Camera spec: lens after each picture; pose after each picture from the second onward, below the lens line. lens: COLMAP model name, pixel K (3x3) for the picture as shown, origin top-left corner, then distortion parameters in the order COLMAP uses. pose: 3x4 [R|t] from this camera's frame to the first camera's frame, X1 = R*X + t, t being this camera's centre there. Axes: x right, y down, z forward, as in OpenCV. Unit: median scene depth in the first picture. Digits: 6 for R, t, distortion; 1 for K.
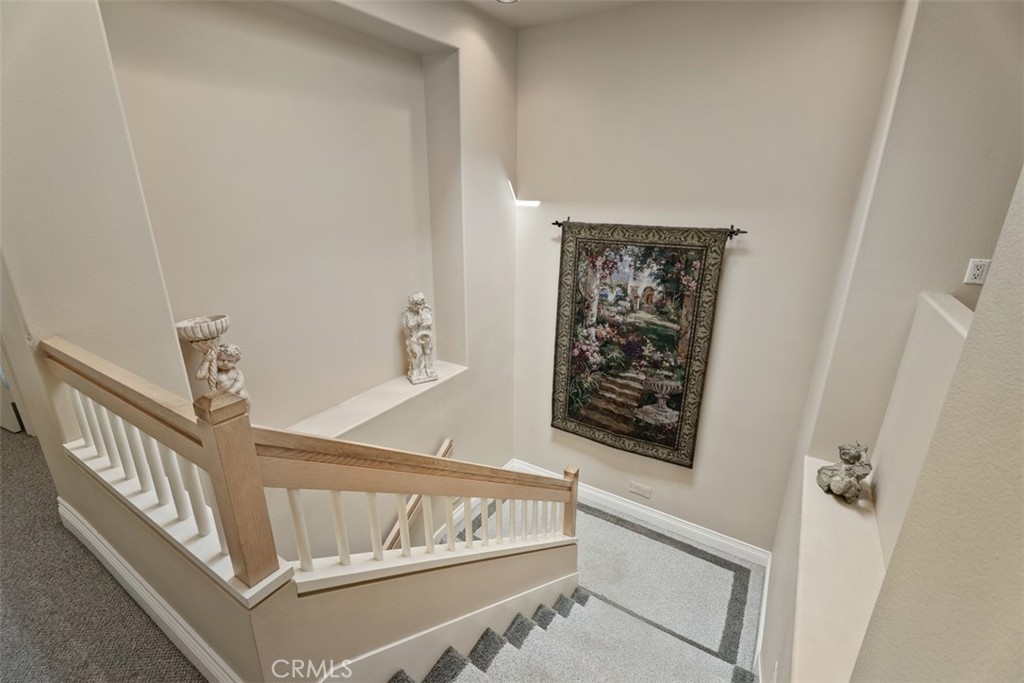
lens RADIAL K [[451.5, 0, 509.8], [0, 451.5, 344.6], [0, 0, 1]] dist [0.002921, 0.000863]
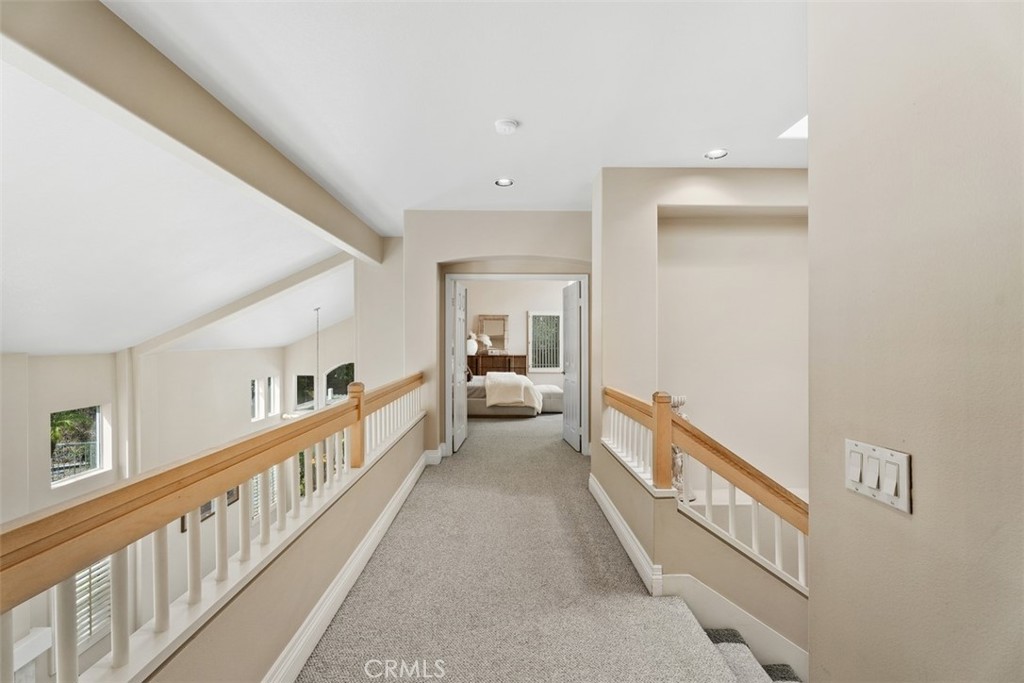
lens RADIAL K [[451.5, 0, 507.0], [0, 451.5, 343.5], [0, 0, 1]] dist [0.002921, 0.000863]
pose [[0.544234, -0.005420, -0.838916, 0.684986], [-0.265306, 0.947547, -0.178234, 0.383313], [0.795879, 0.319571, 0.514249, -0.720996]]
